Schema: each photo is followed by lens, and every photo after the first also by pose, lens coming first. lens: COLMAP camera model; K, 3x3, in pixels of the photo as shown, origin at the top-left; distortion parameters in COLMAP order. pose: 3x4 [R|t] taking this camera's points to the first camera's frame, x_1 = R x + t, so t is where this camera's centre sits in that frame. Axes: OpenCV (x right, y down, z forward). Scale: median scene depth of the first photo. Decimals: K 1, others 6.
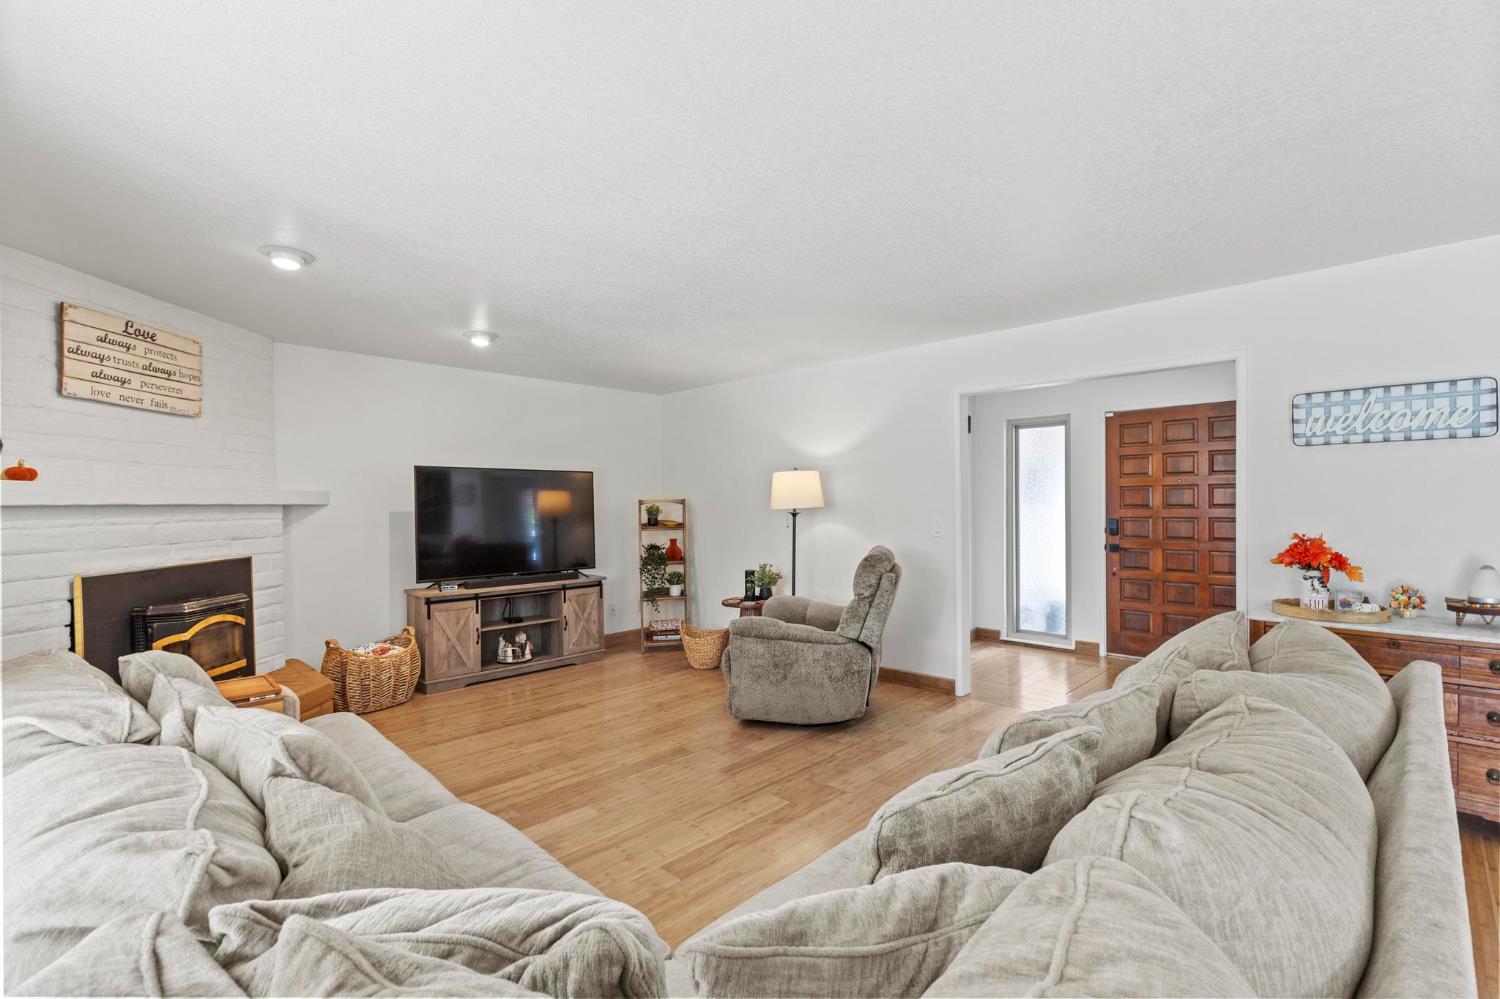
lens RADIAL K [[676.3, 0, 760.8], [0, 676.3, 507.1], [0, 0, 1]] dist [0.007713, 0.000052]
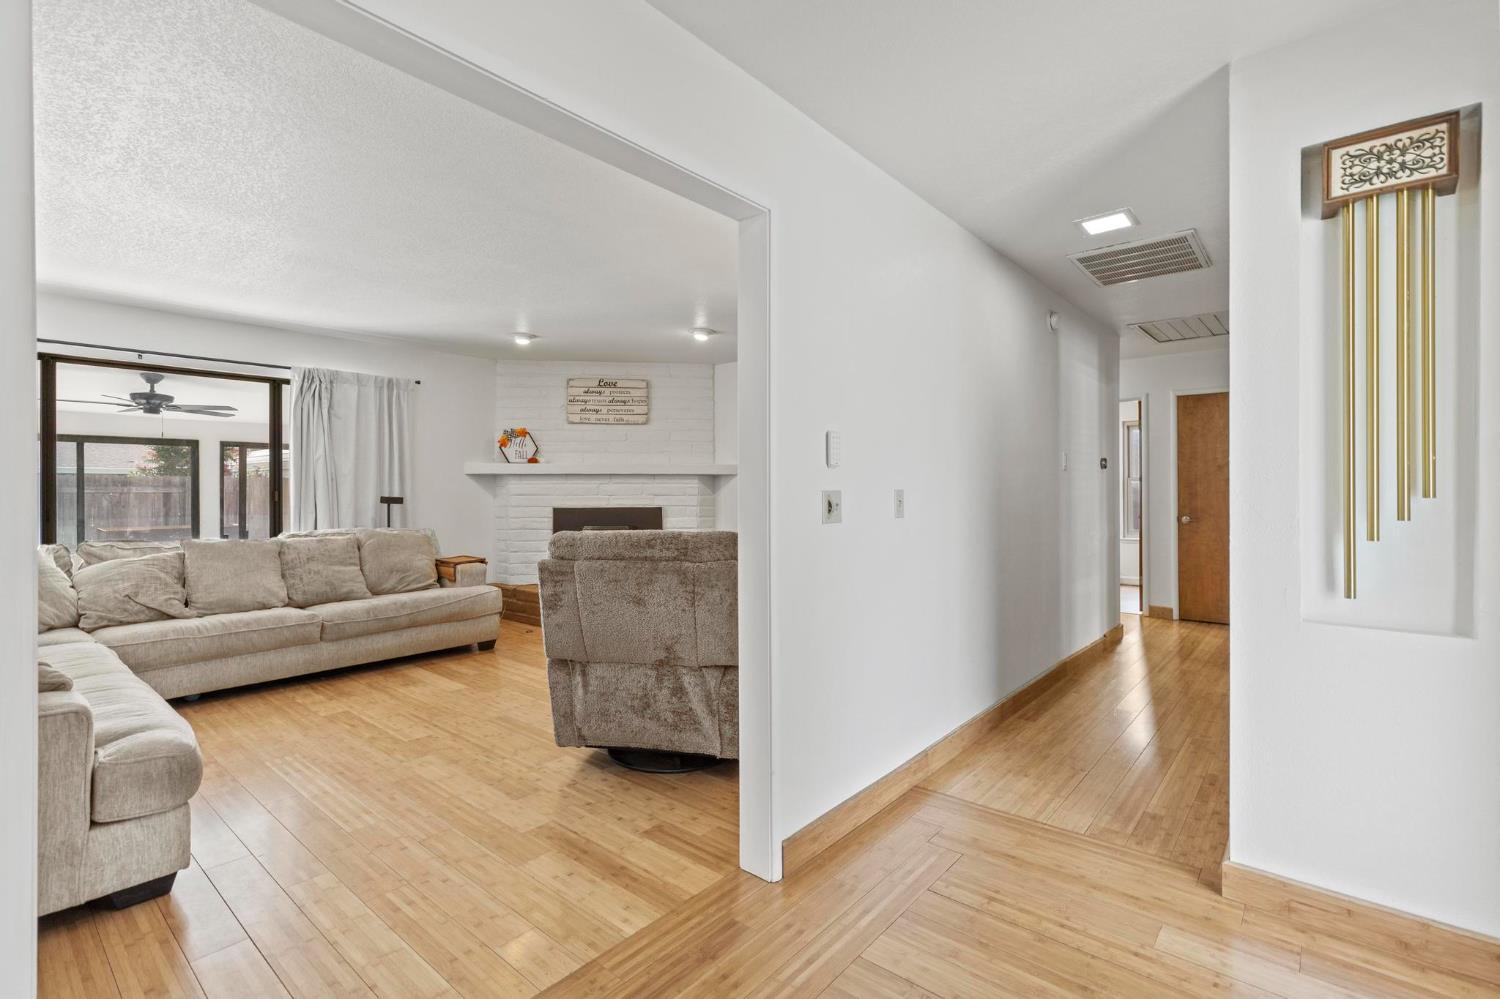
lens RADIAL K [[680.8, 0, 760.8], [0, 680.8, 490.1], [0, 0, 1]] dist [0.002477, 0.000317]
pose [[0.068311, 0.009832, -0.997616, 0.919805], [-0.007554, 0.999928, 0.009337, 0.017478], [0.997635, 0.006899, 0.068380, 1.180957]]
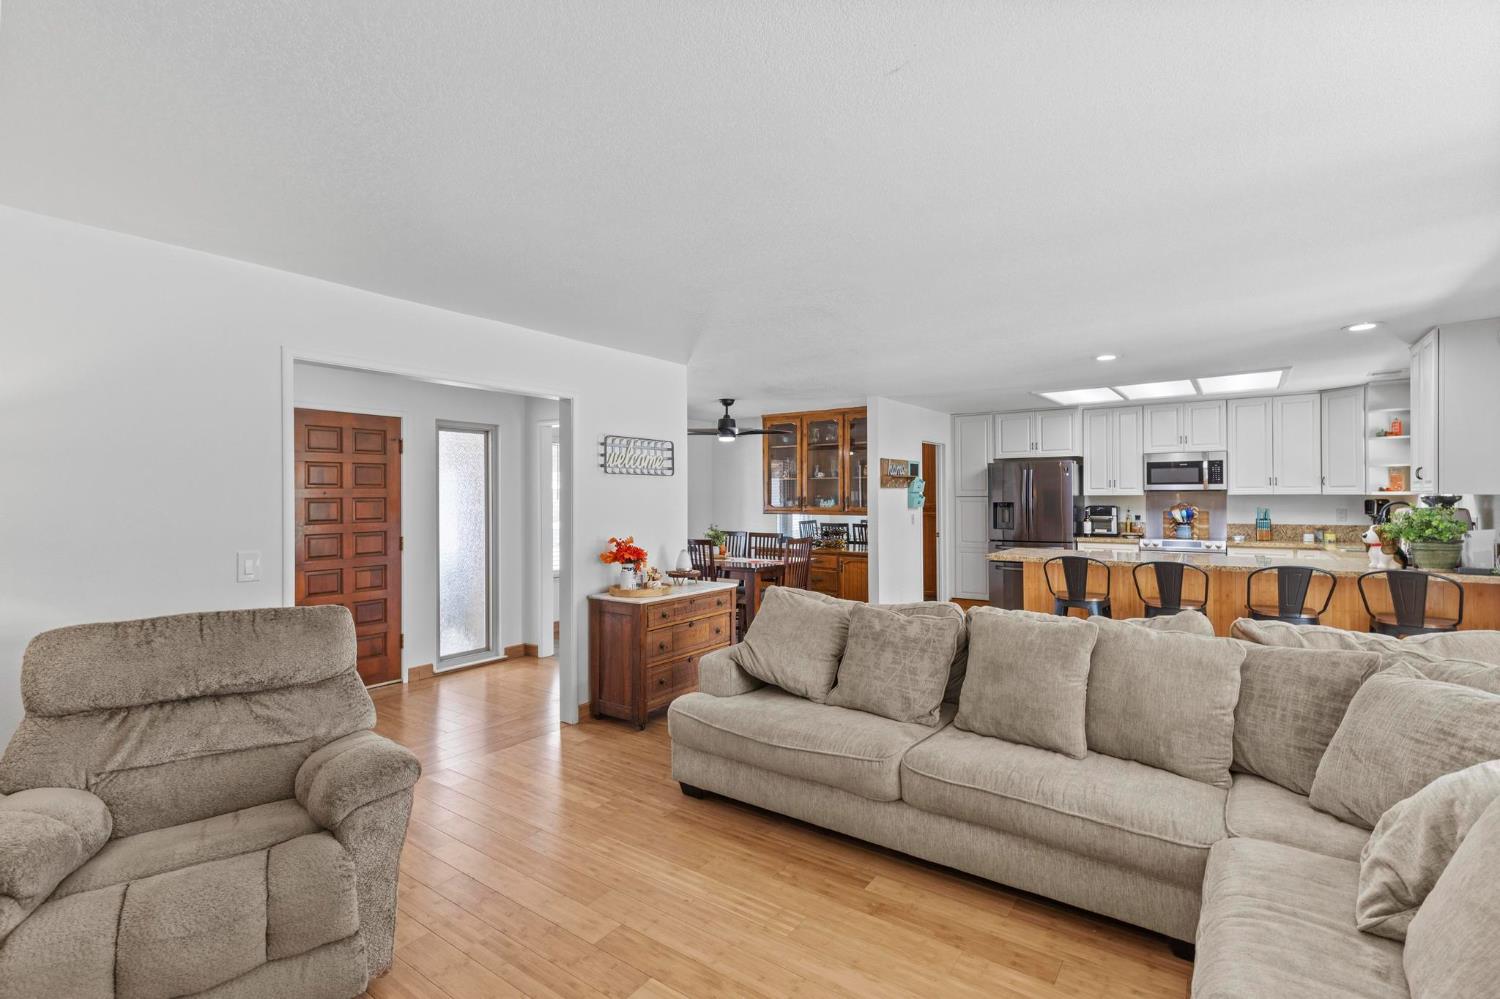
lens RADIAL K [[683.8, 0, 757.8], [0, 683.8, 493.2], [0, 0, 1]] dist [0.010977, -0.000033]
pose [[-0.155366, 0.016307, 0.987722, -0.517997], [0.017195, 0.999757, -0.013801, -0.023319], [-0.987707, 0.014839, -0.155609, 0.792922]]
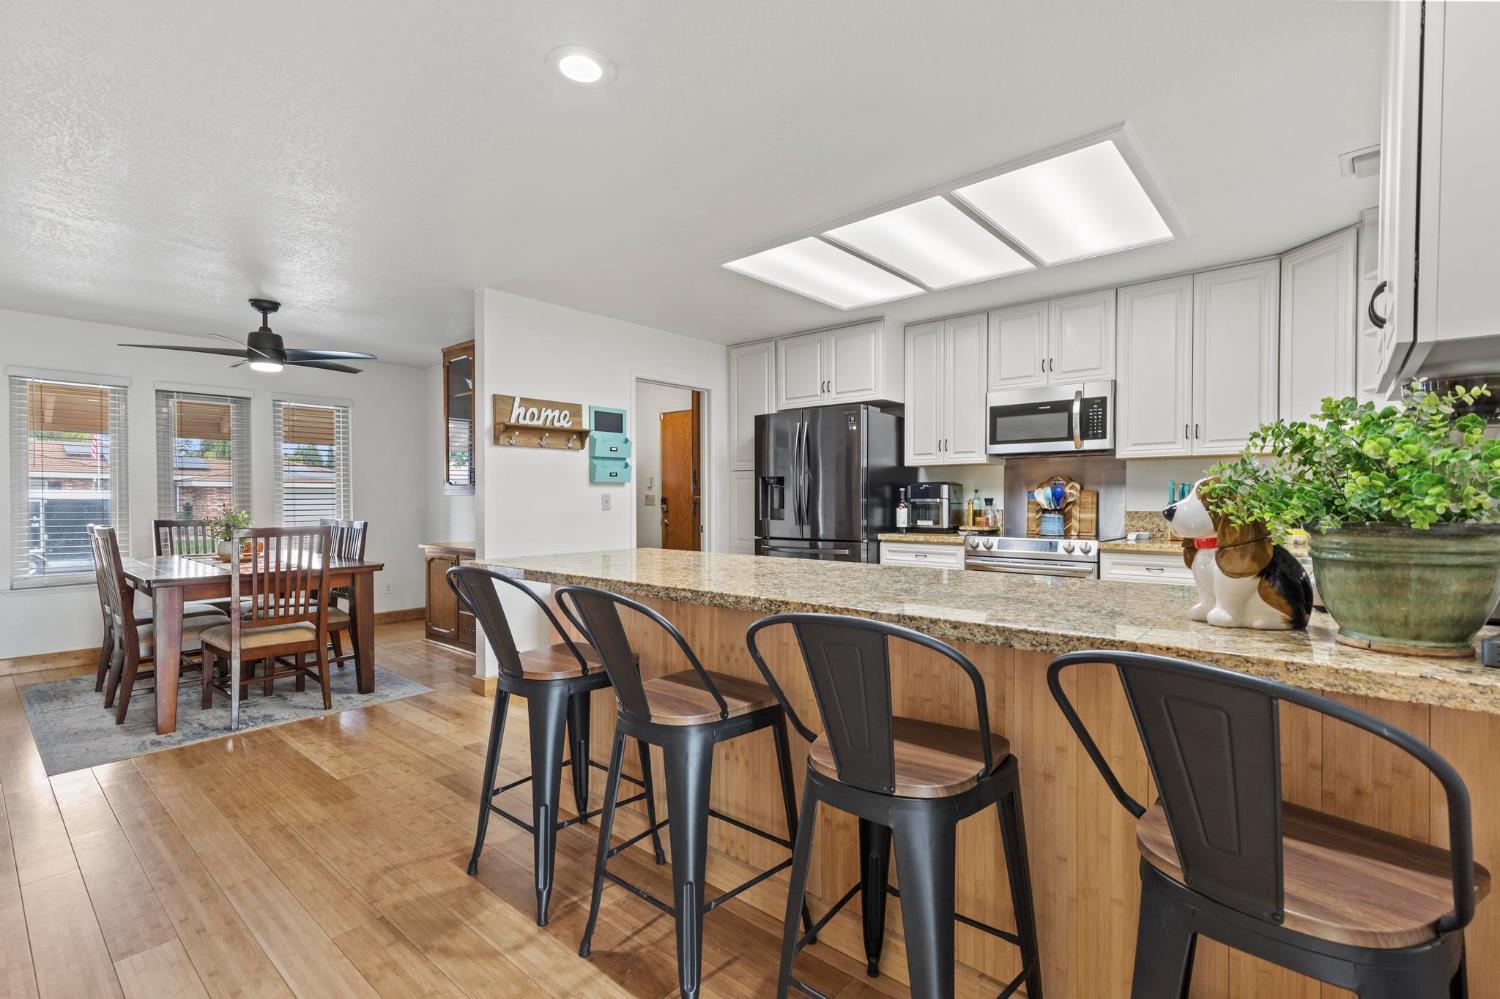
lens RADIAL K [[676.3, 0, 760.8], [0, 676.3, 507.1], [0, 0, 1]] dist [0.007713, 0.000052]
pose [[-0.065747, -0.001704, 0.997835, 0.141691], [0.011174, 0.999935, 0.002444, 0.043588], [-0.997774, 0.011311, -0.065724, -0.163137]]
